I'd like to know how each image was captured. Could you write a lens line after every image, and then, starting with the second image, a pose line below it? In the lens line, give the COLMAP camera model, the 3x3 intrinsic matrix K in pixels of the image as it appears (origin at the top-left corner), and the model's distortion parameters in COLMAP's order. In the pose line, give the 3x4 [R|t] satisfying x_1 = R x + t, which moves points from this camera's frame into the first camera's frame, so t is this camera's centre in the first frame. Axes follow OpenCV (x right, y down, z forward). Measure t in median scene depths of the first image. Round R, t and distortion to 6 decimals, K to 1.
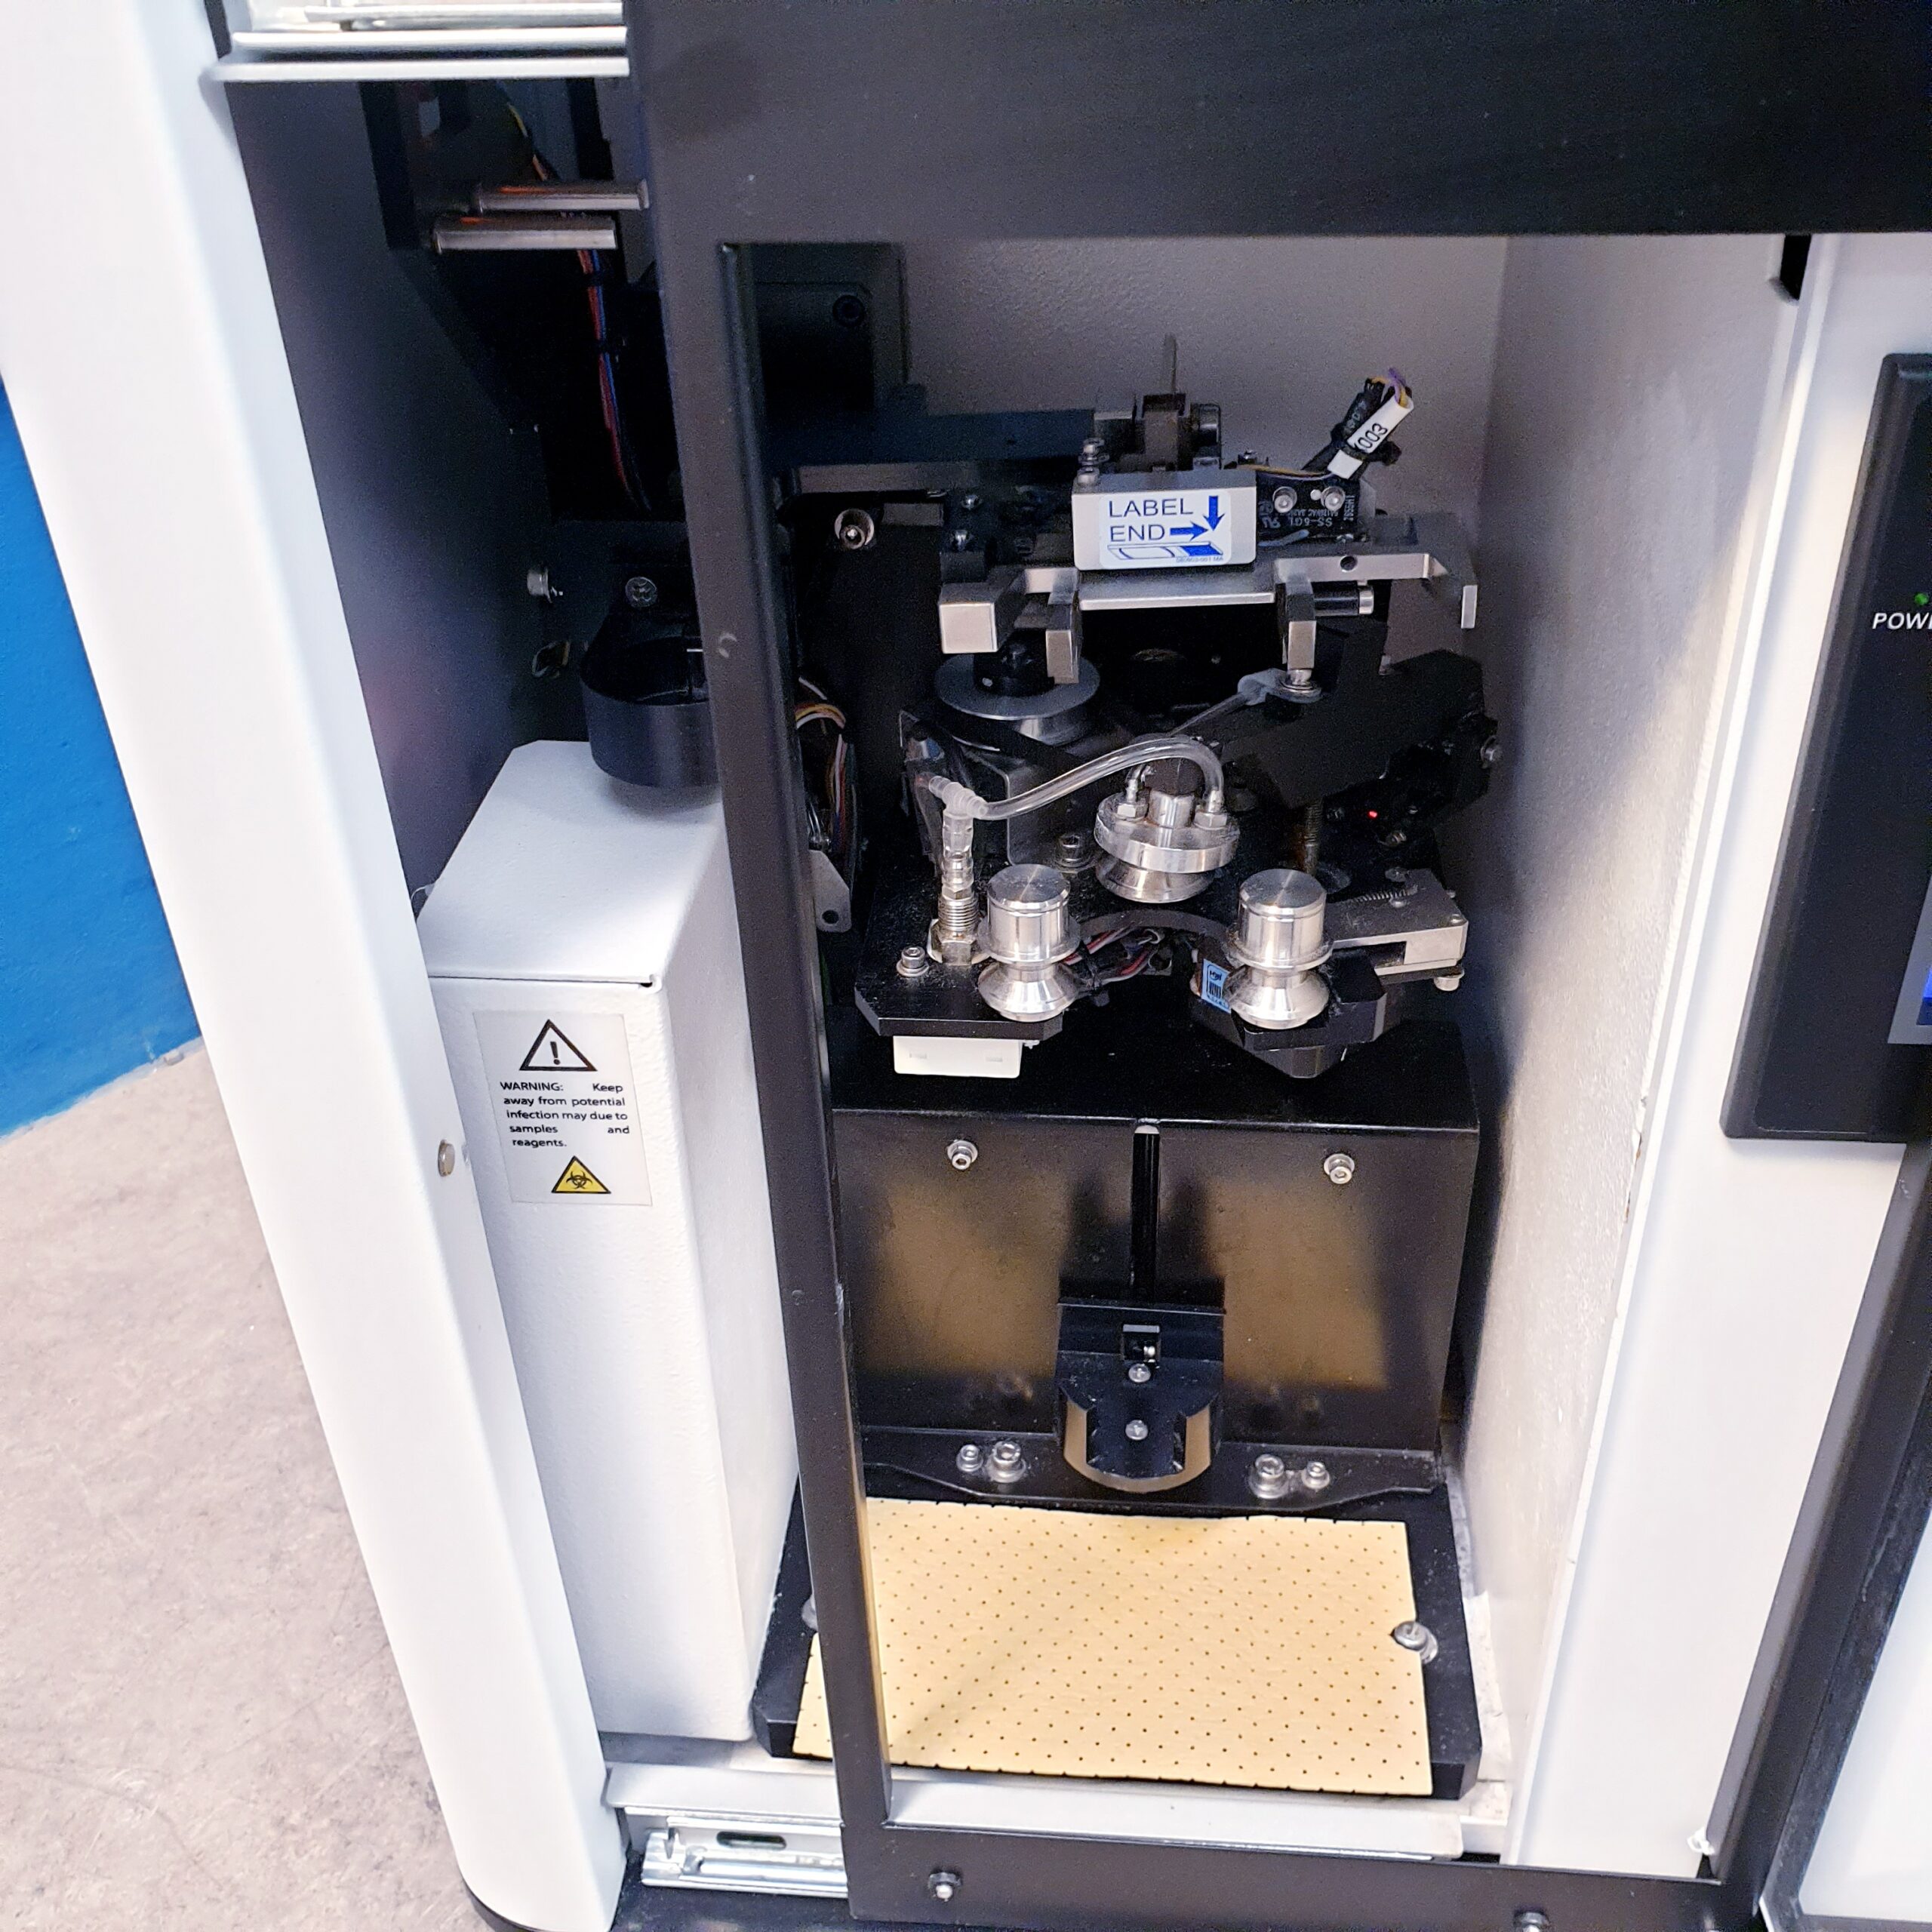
lens RADIAL K [[2005.3, 0, 968.8], [0, 2005.3, 982.7], [0, 0, 1]] dist [0.052724, -0.098585]
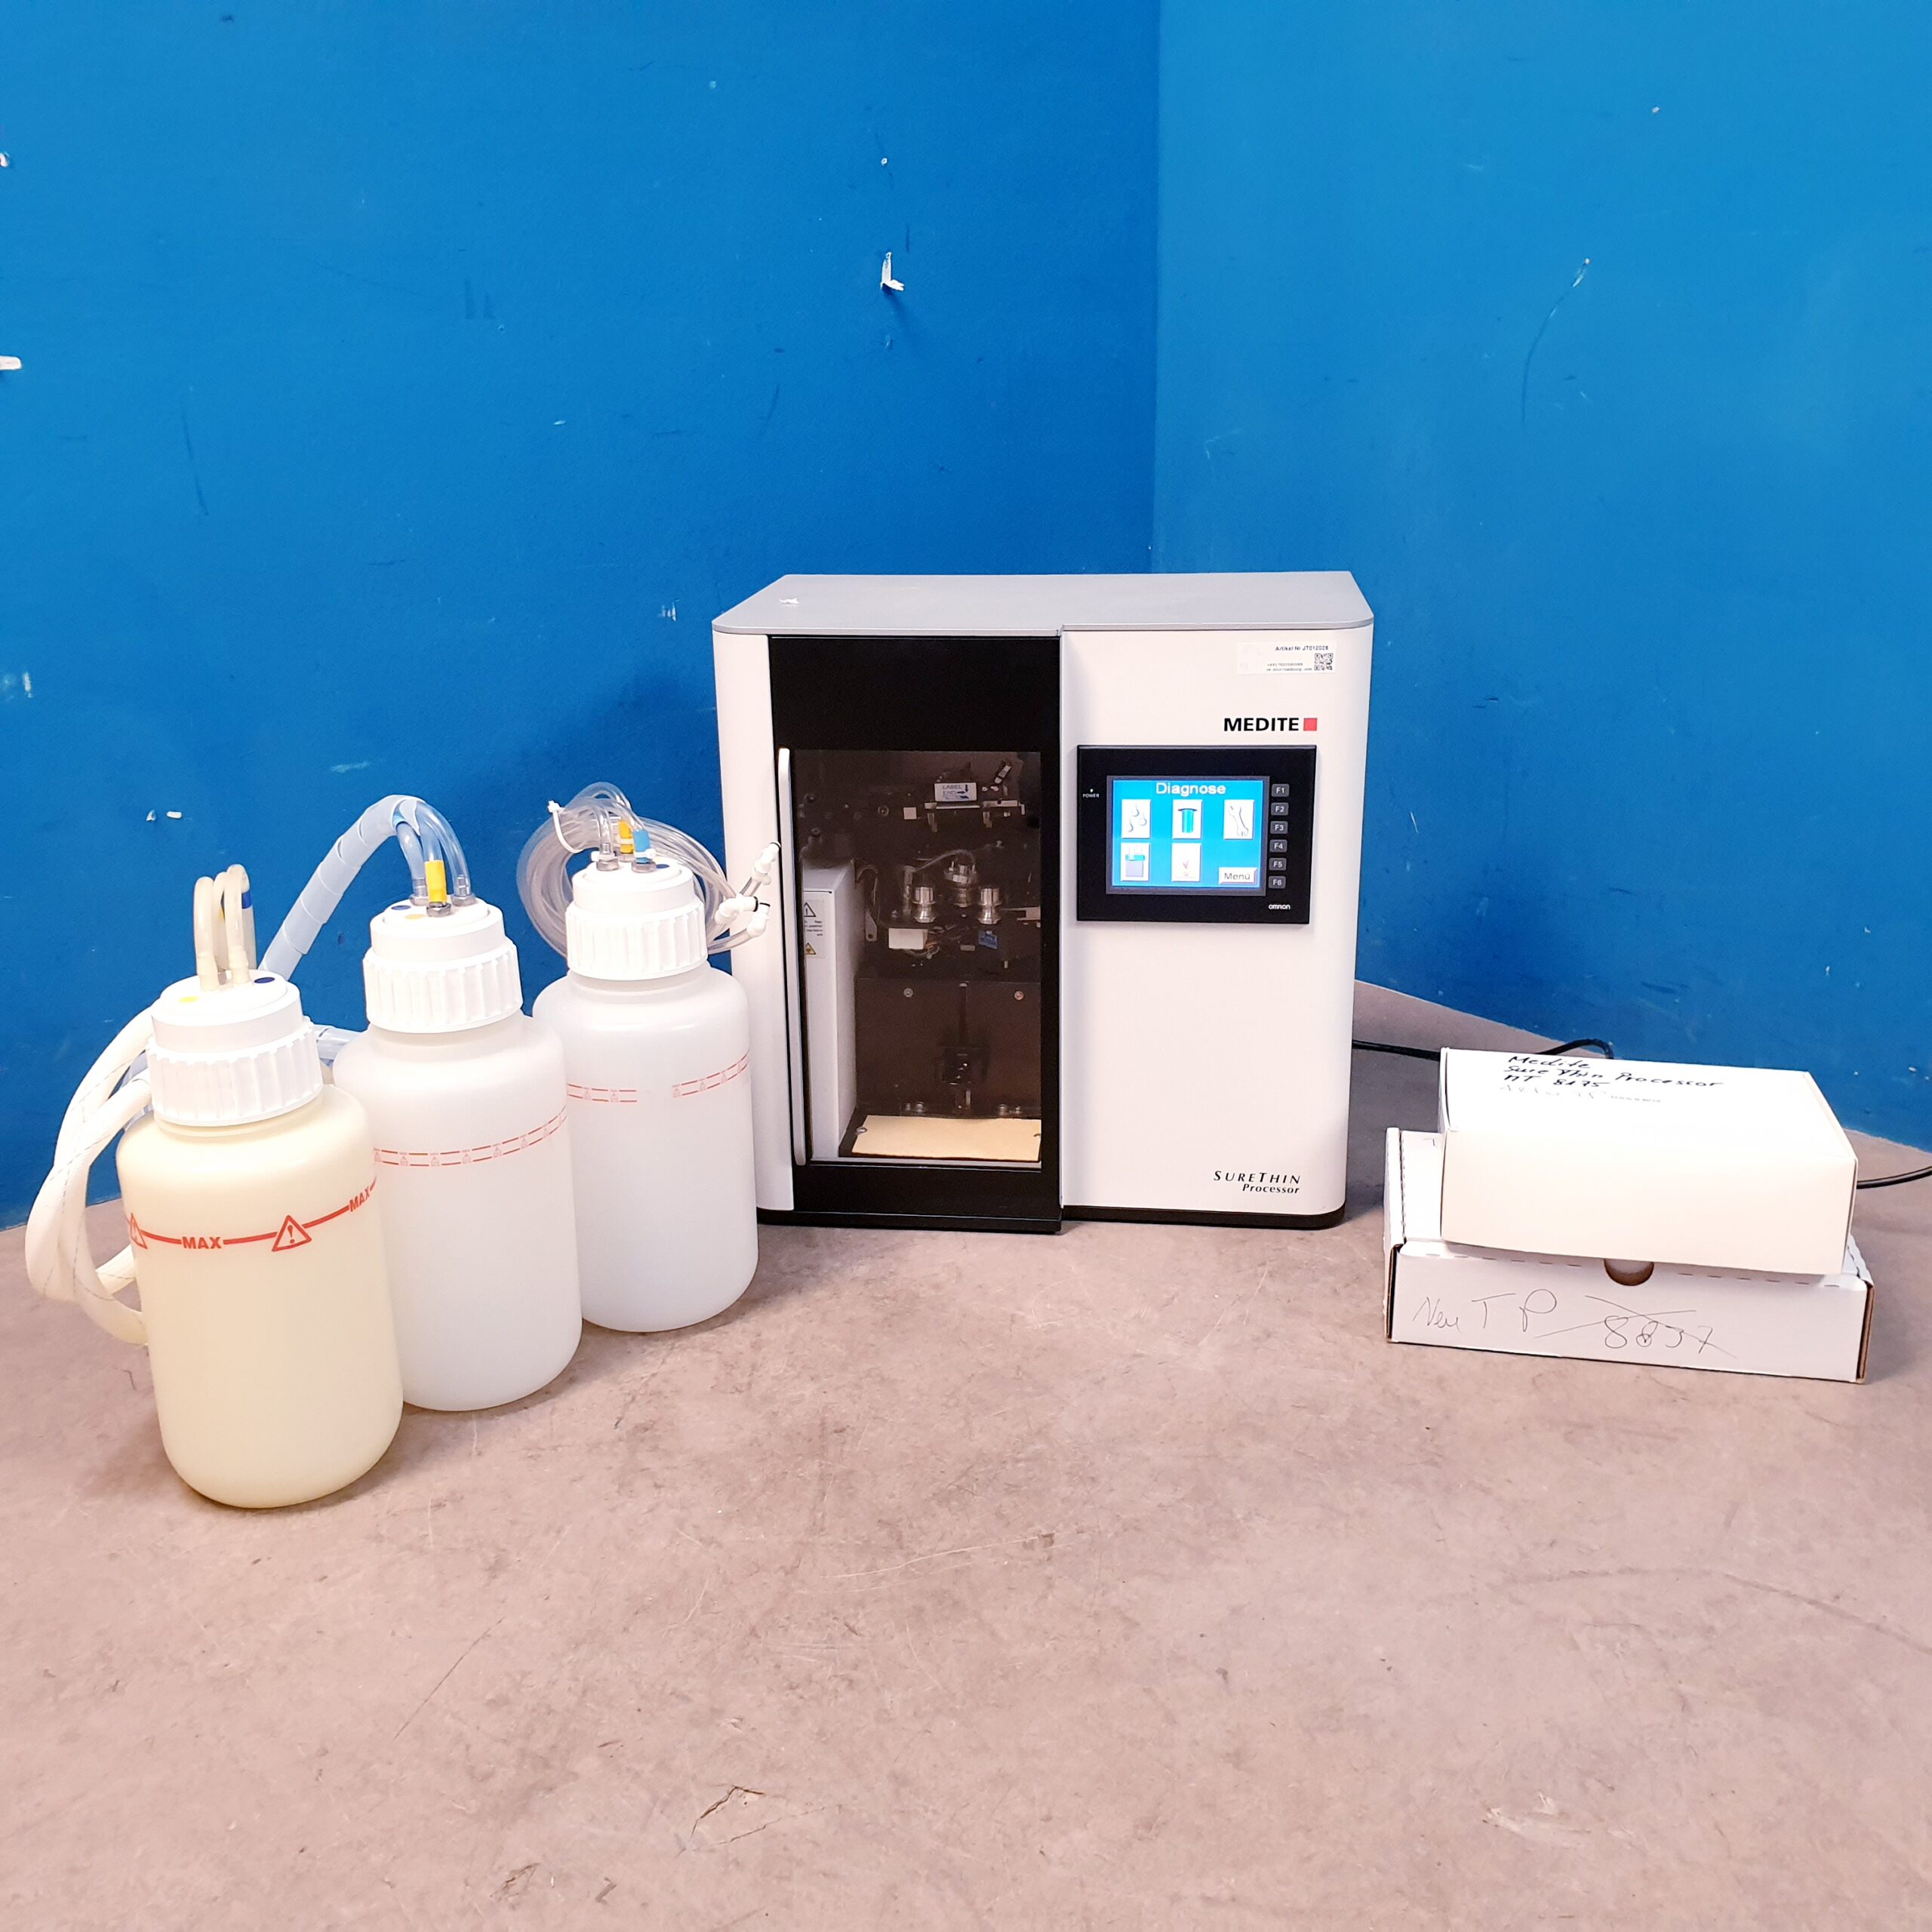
lens RADIAL K [[1972.8, 0, 954.0], [0, 1972.8, 944.4], [0, 0, 1]] dist [0.056127, -0.137503]
pose [[0.999625, 0.024643, -0.011917, 0.128145], [-0.027117, 0.950913, -0.308269, 1.190236], [0.003735, 0.308477, 0.951224, -2.509389]]
